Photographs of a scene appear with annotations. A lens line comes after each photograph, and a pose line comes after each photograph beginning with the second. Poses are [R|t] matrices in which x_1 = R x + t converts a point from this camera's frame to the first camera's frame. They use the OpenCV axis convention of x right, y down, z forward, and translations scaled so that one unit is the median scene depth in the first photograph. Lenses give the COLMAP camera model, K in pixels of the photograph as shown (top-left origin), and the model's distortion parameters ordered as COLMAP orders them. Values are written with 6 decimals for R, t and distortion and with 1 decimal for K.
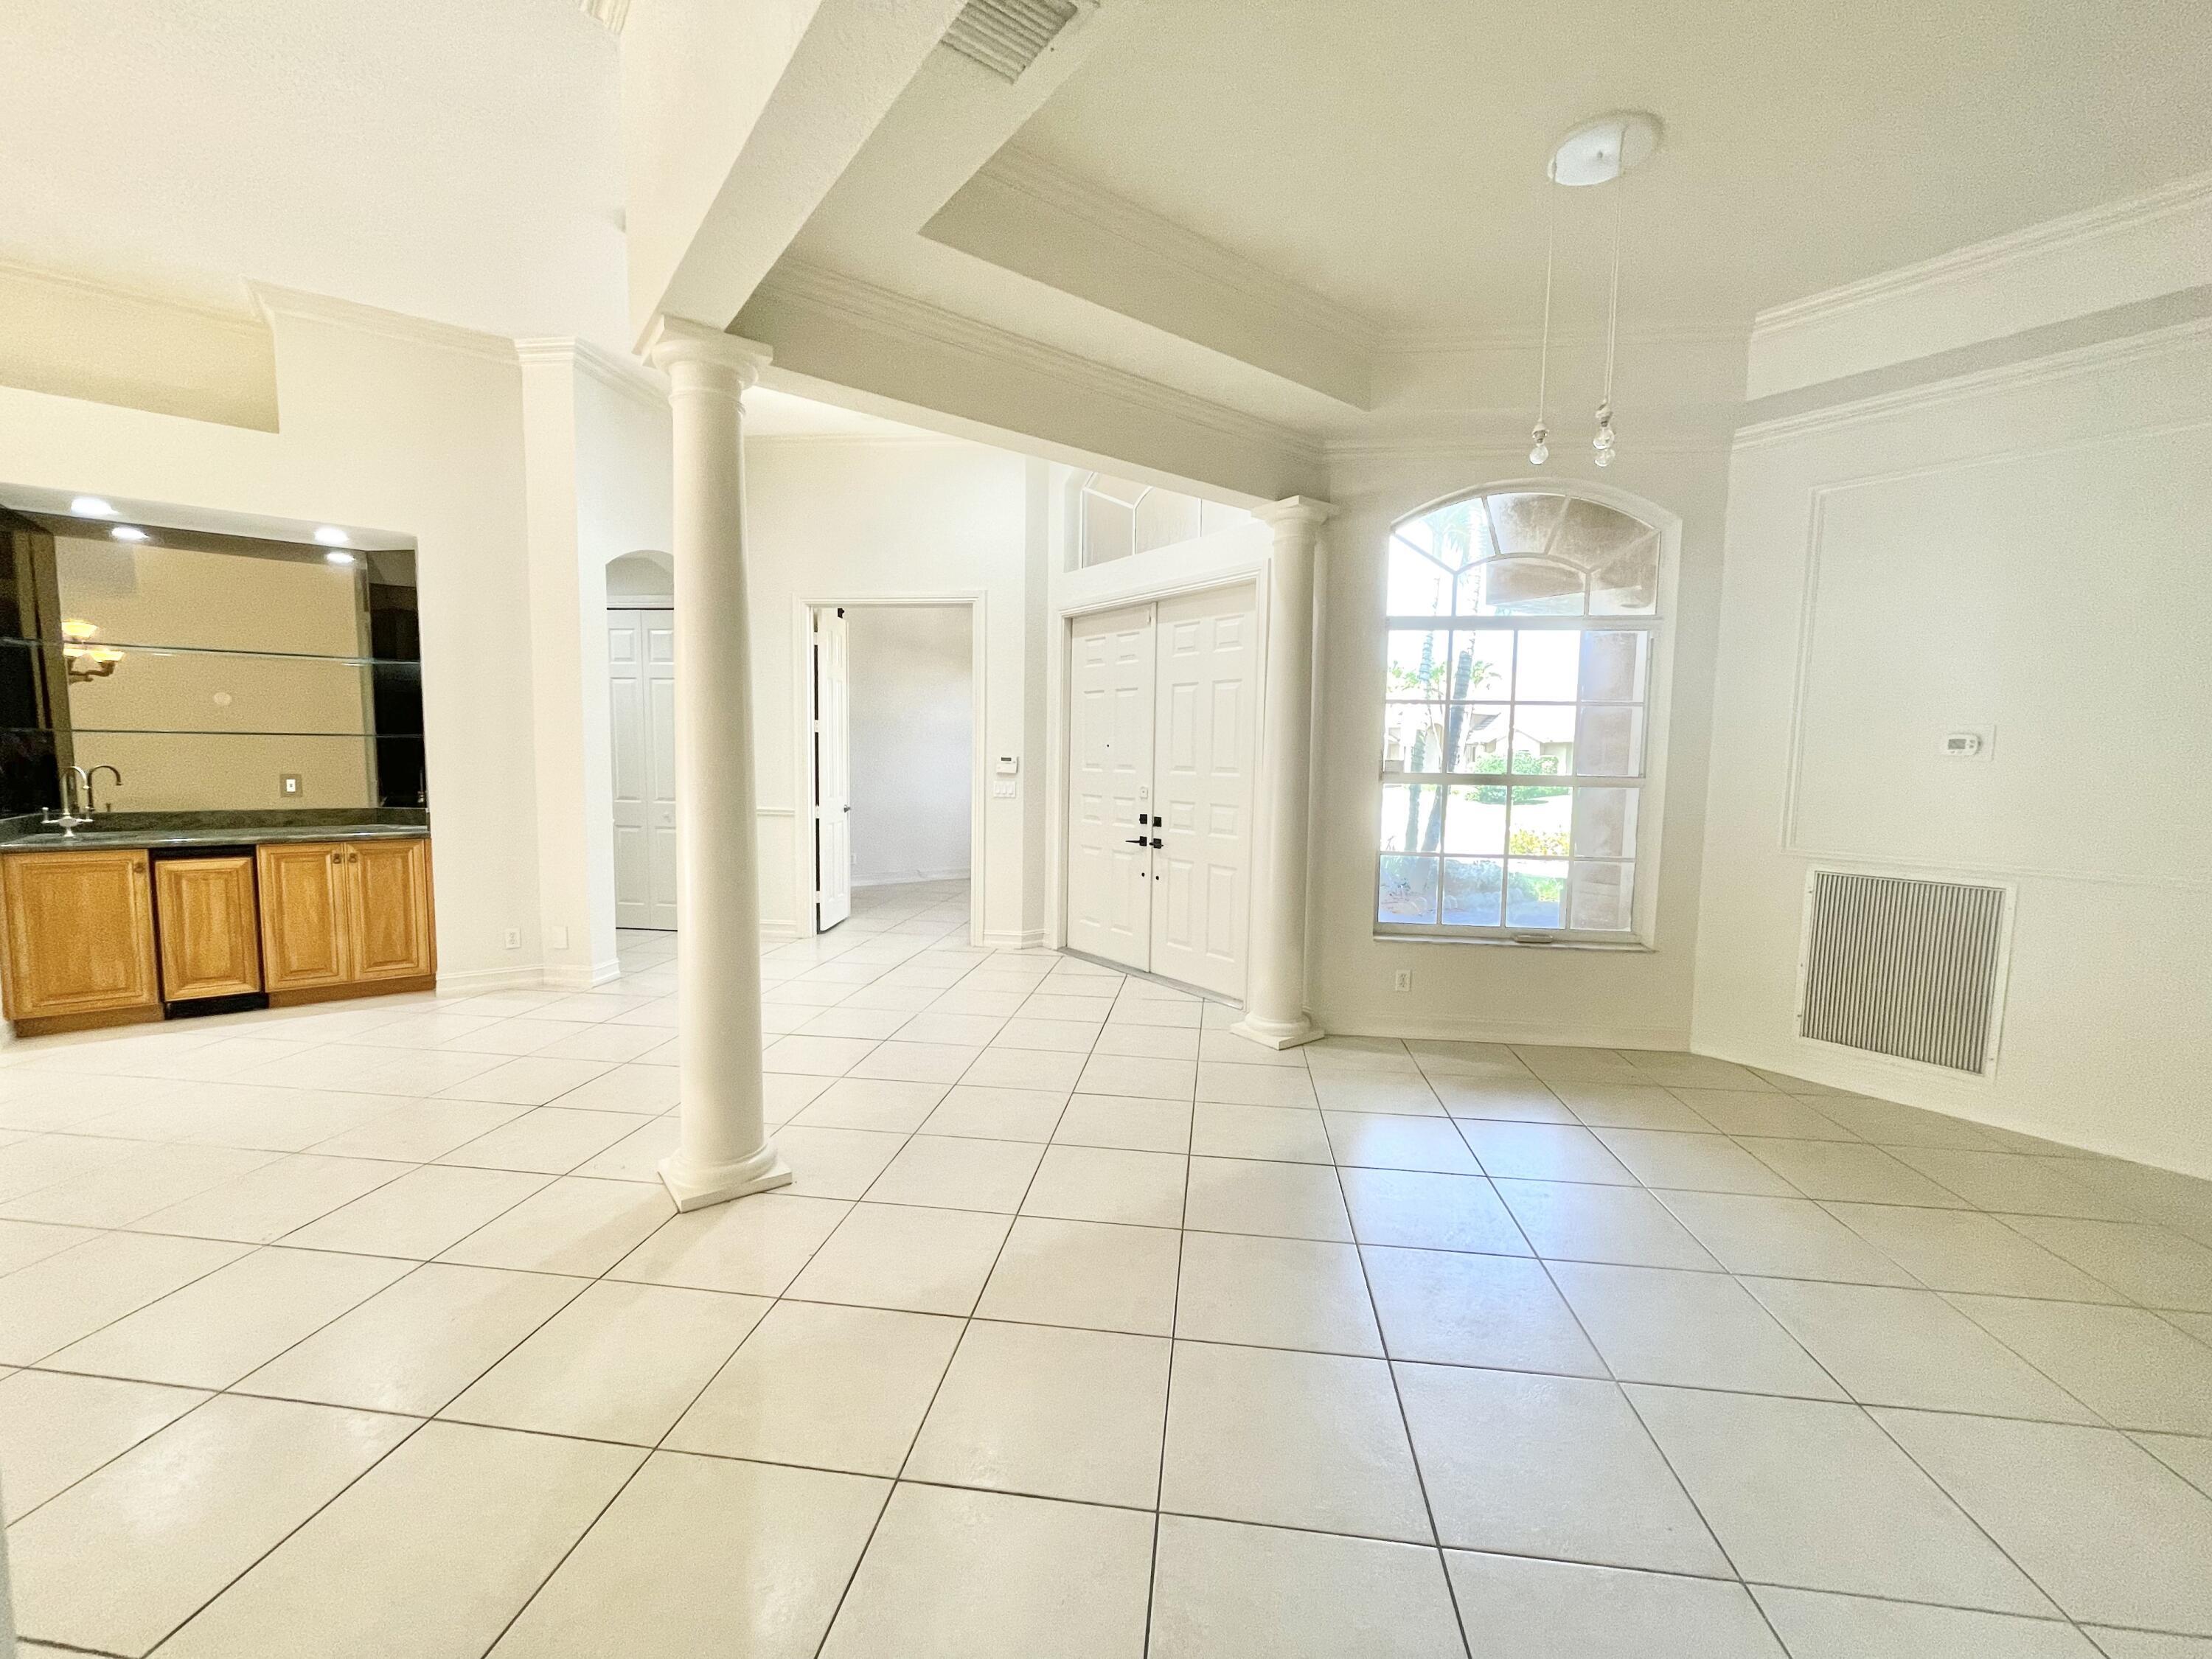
lens RADIAL K [[895.4, 0, 1102.0], [0, 895.4, 824.4], [0, 0, 1]] dist [0.000631, -0.000112]
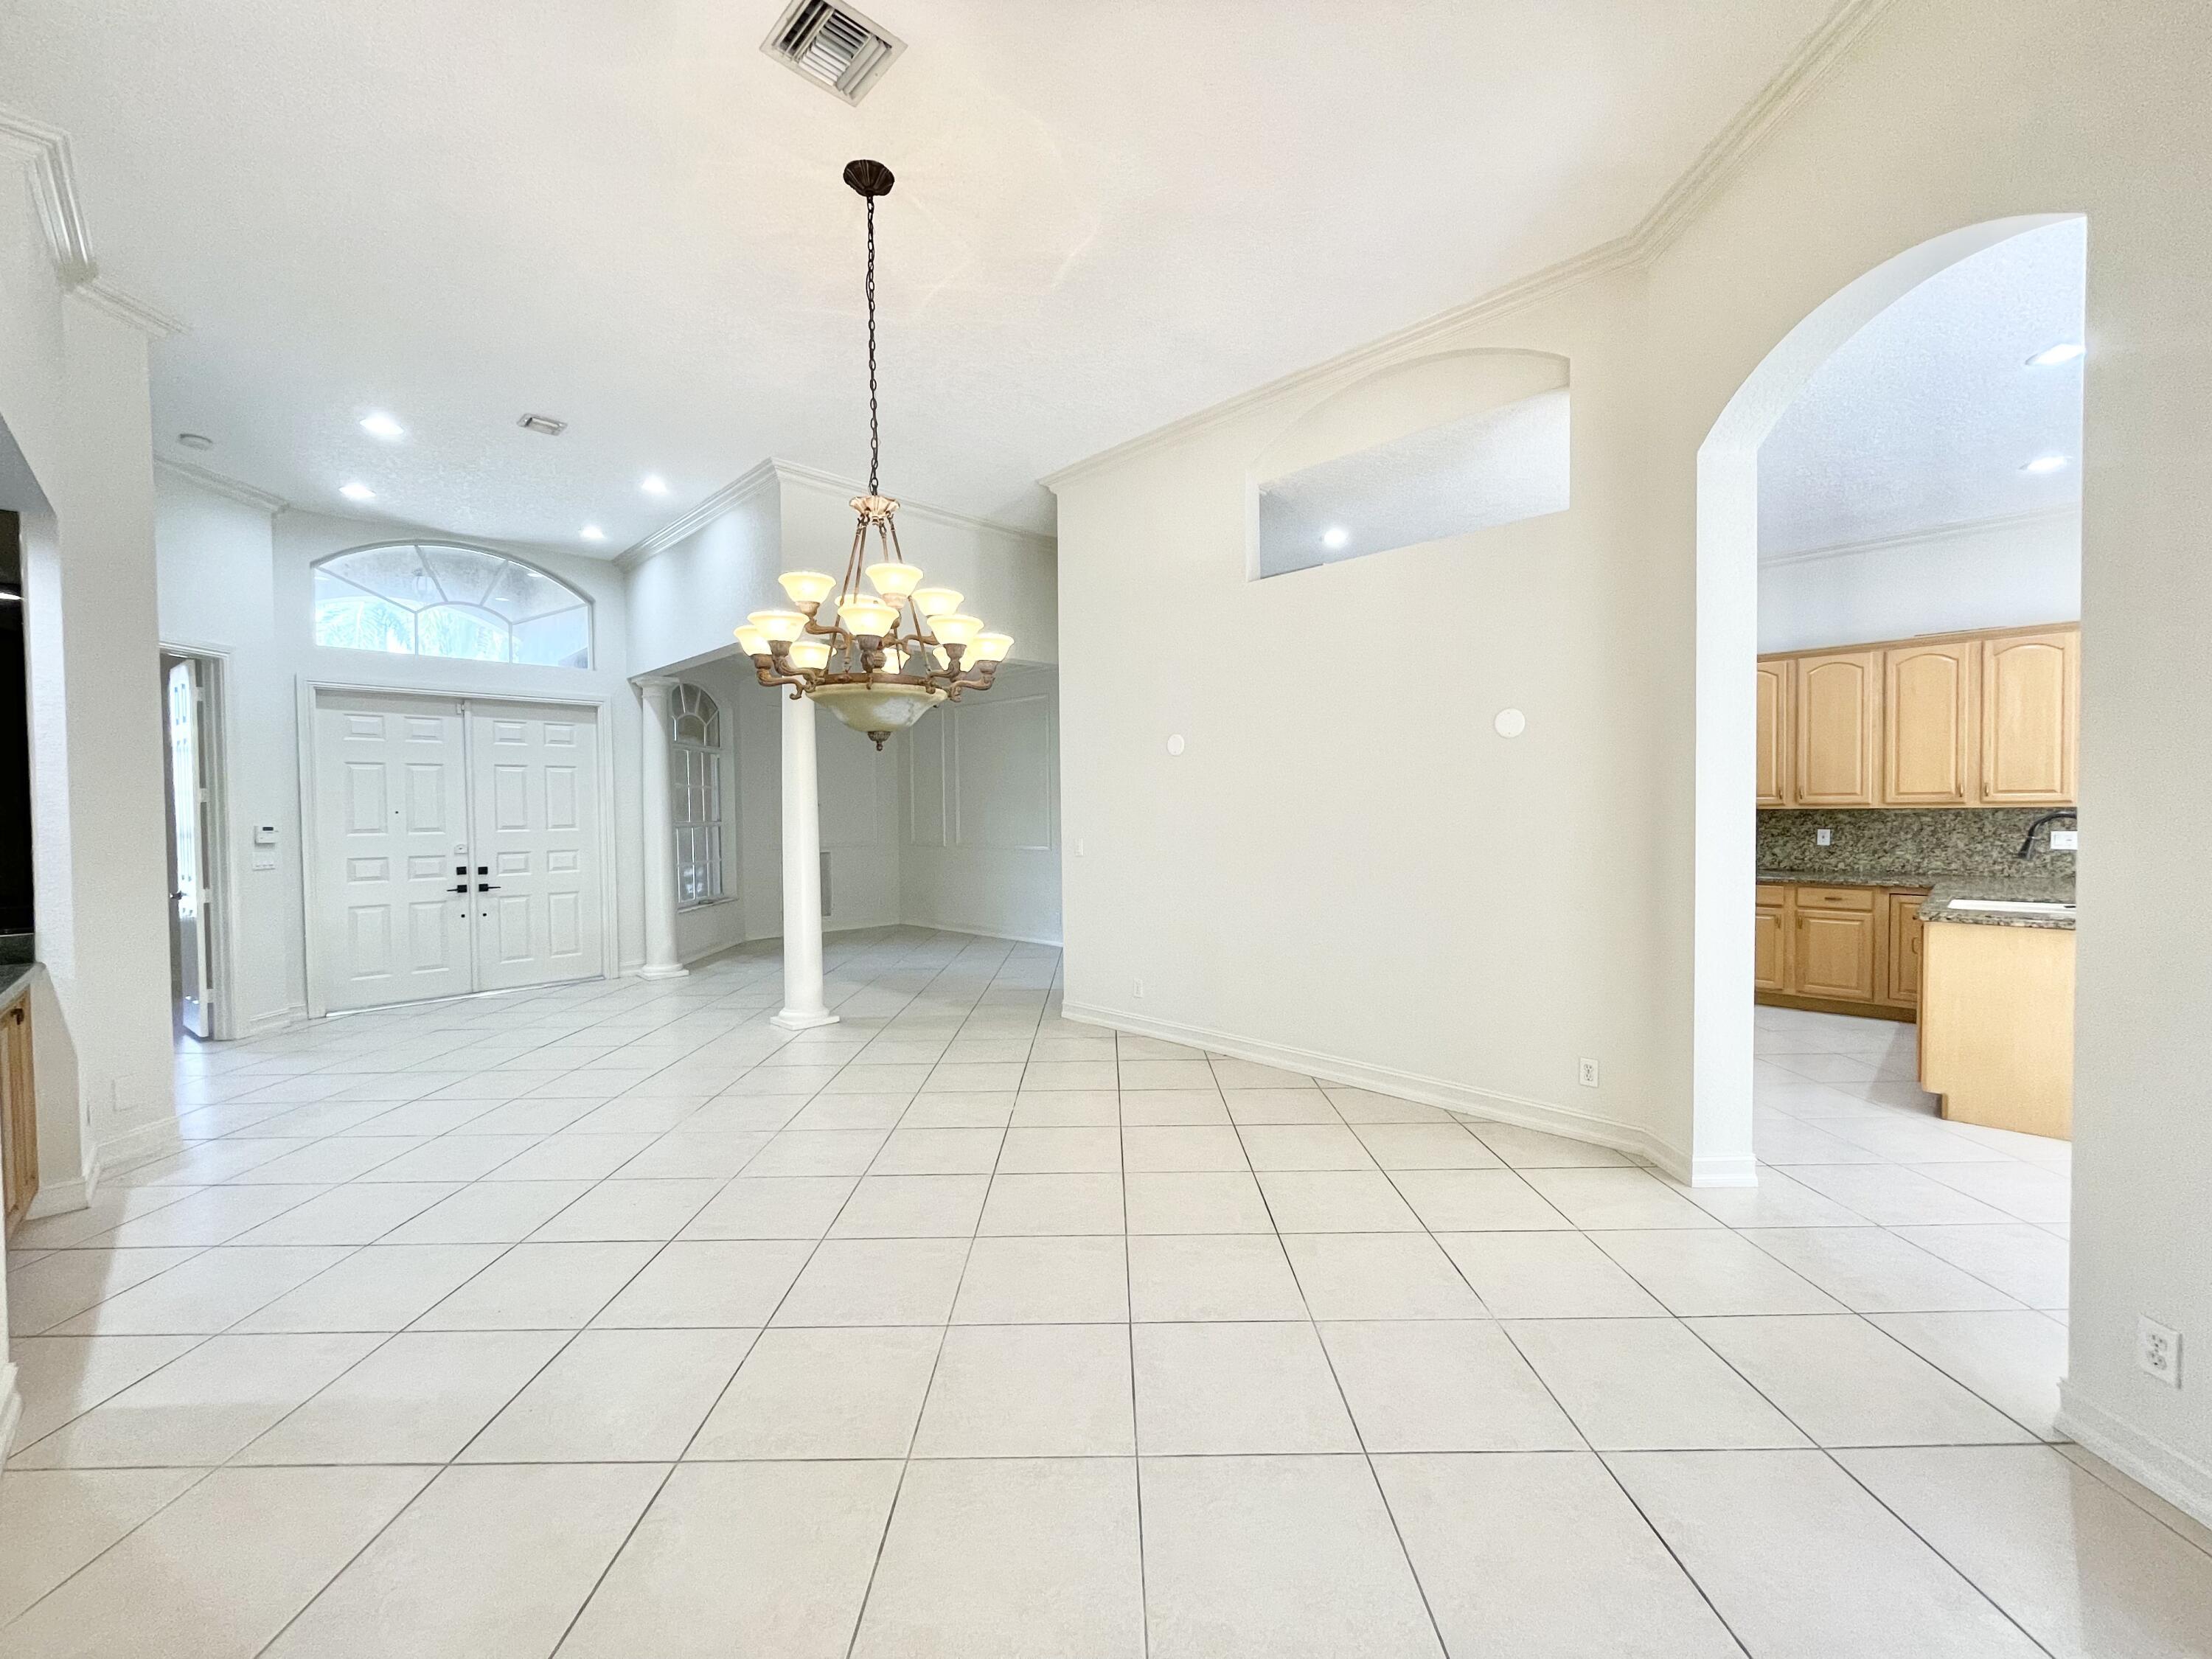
lens RADIAL K [[887.0, 0, 1108.9], [0, 887.0, 826.6], [0, 0, 1]] dist [-0.001133, -0.000471]
pose [[-0.137756, -0.033263, 0.989908, -1.522554], [0.089294, 0.994949, 0.045859, -0.050754], [-0.986433, 0.094710, -0.134090, 0.328569]]
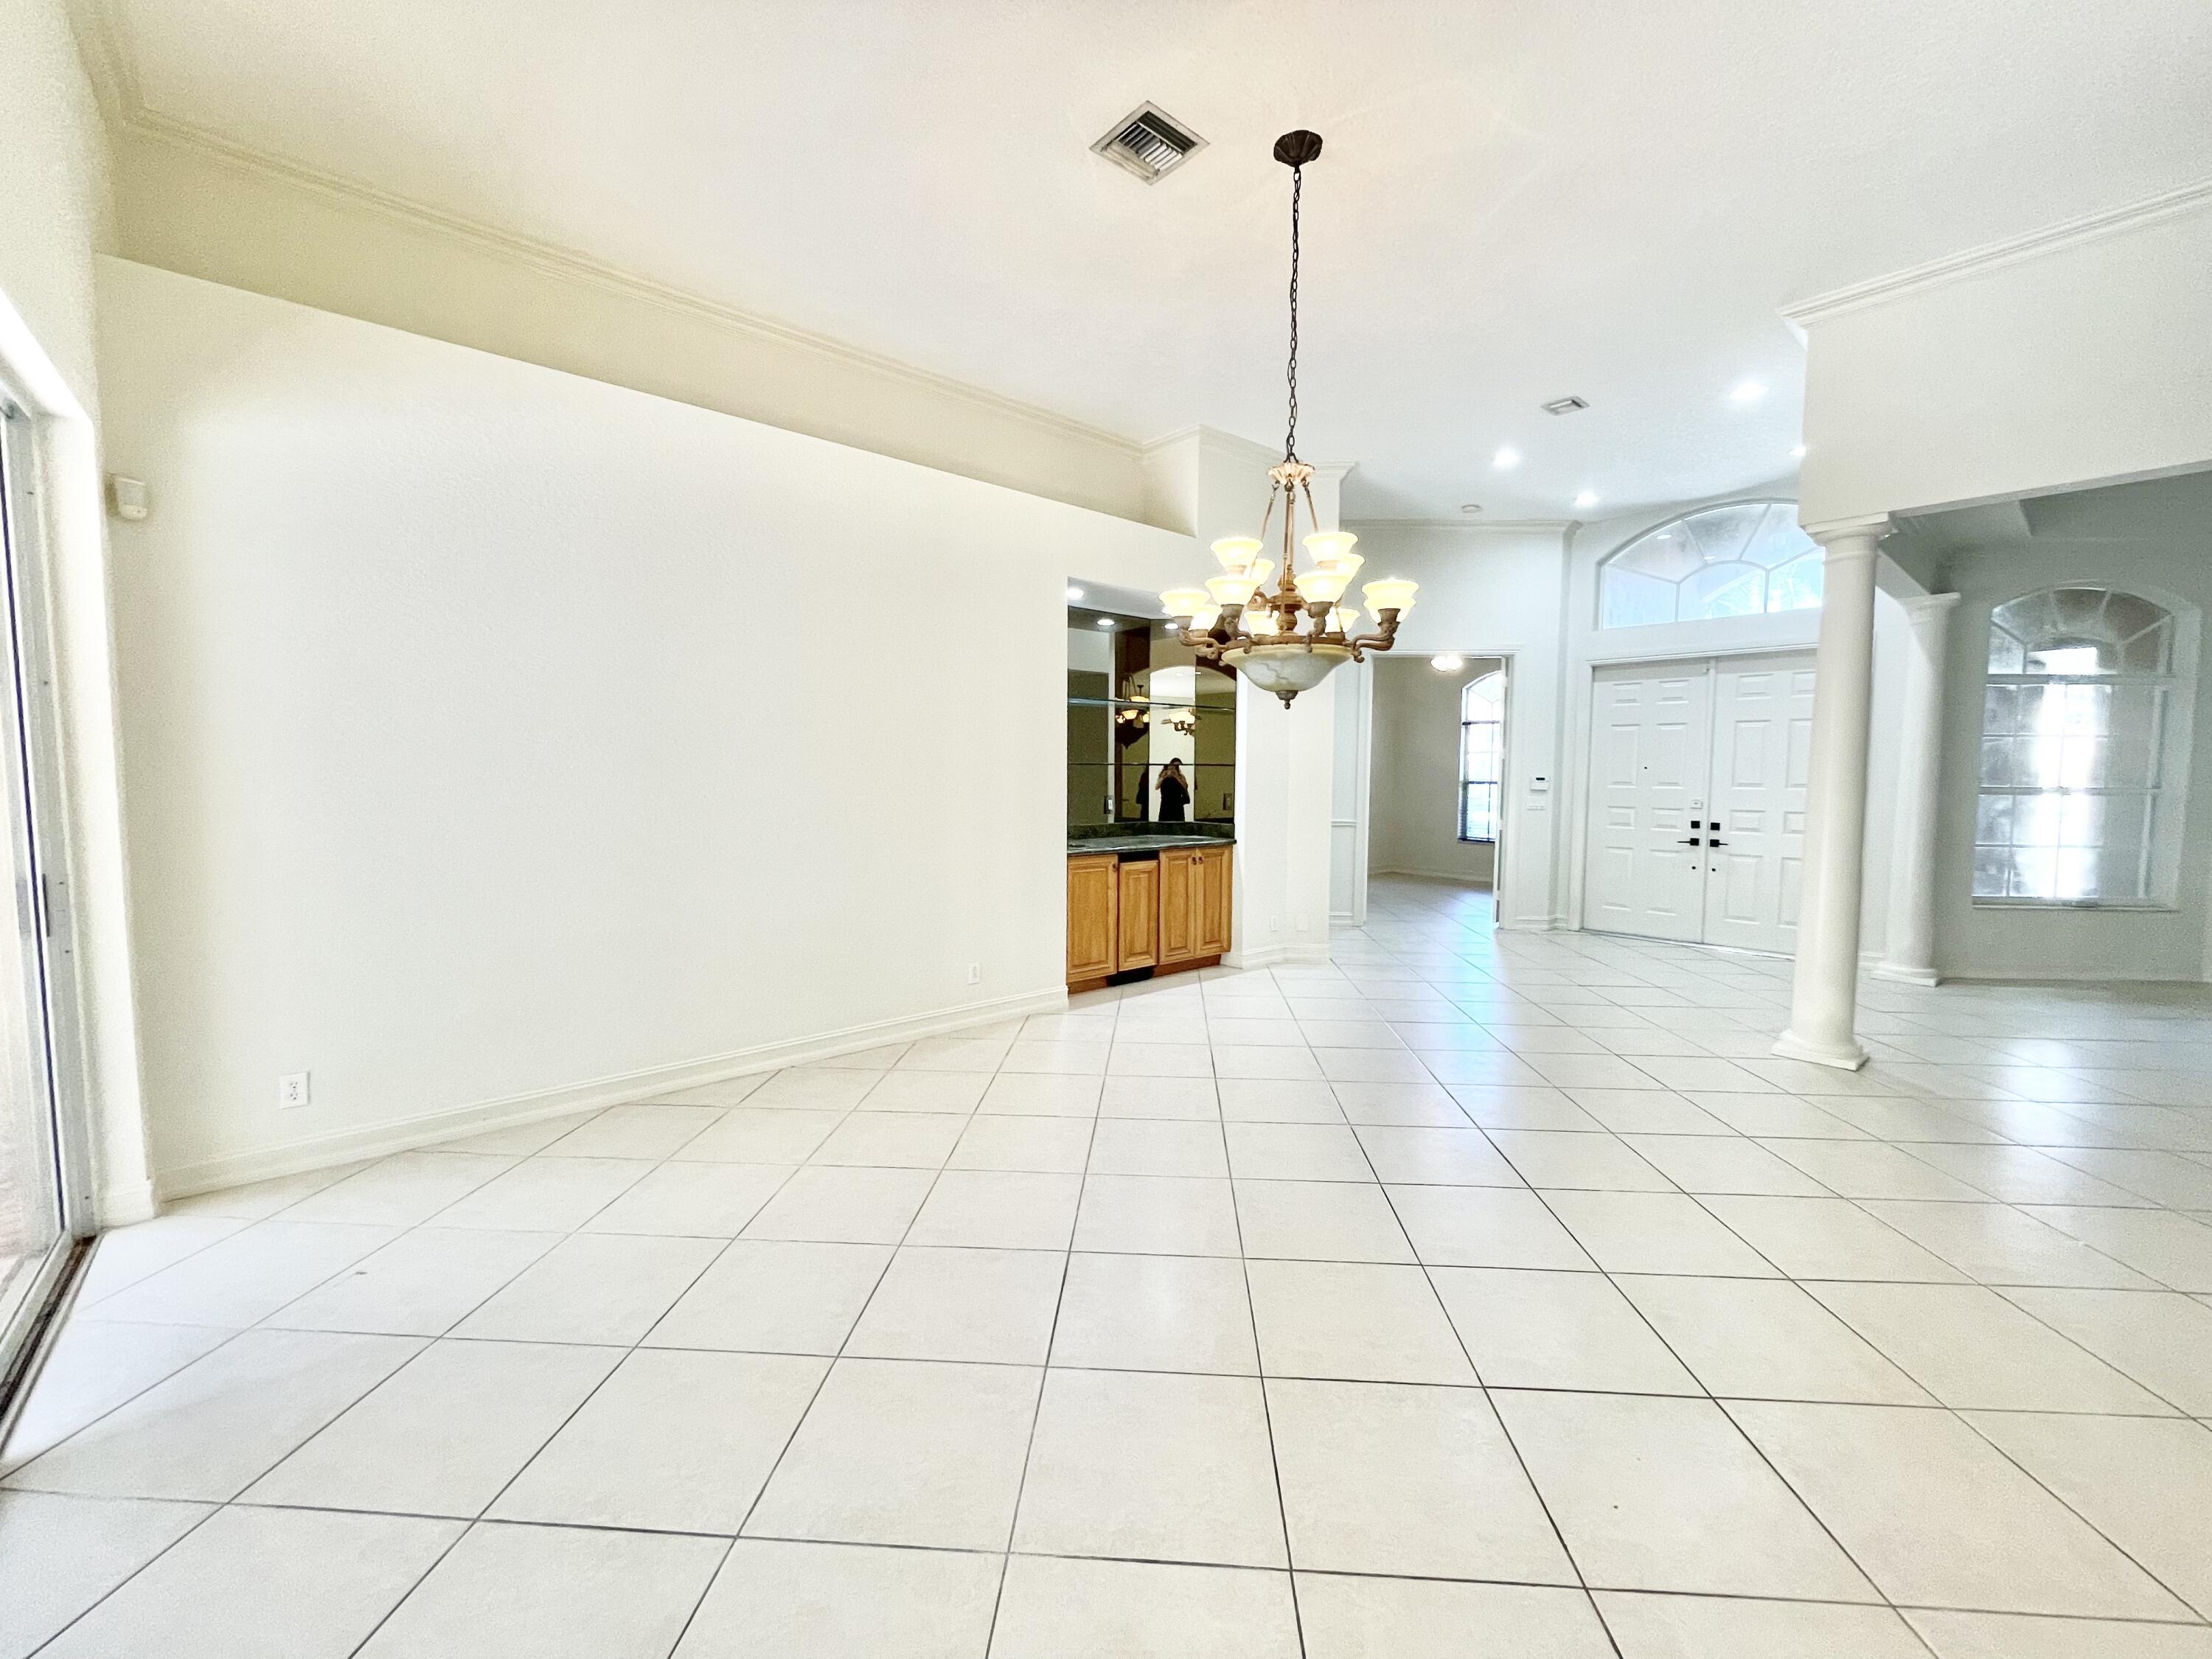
lens RADIAL K [[887.0, 0, 1108.9], [0, 887.0, 826.6], [0, 0, 1]] dist [-0.001133, -0.000471]
pose [[0.997299, -0.011269, 0.072575, -1.054070], [0.012348, 0.999820, -0.014428, 0.005962], [-0.072399, 0.015286, 0.997259, -0.252458]]
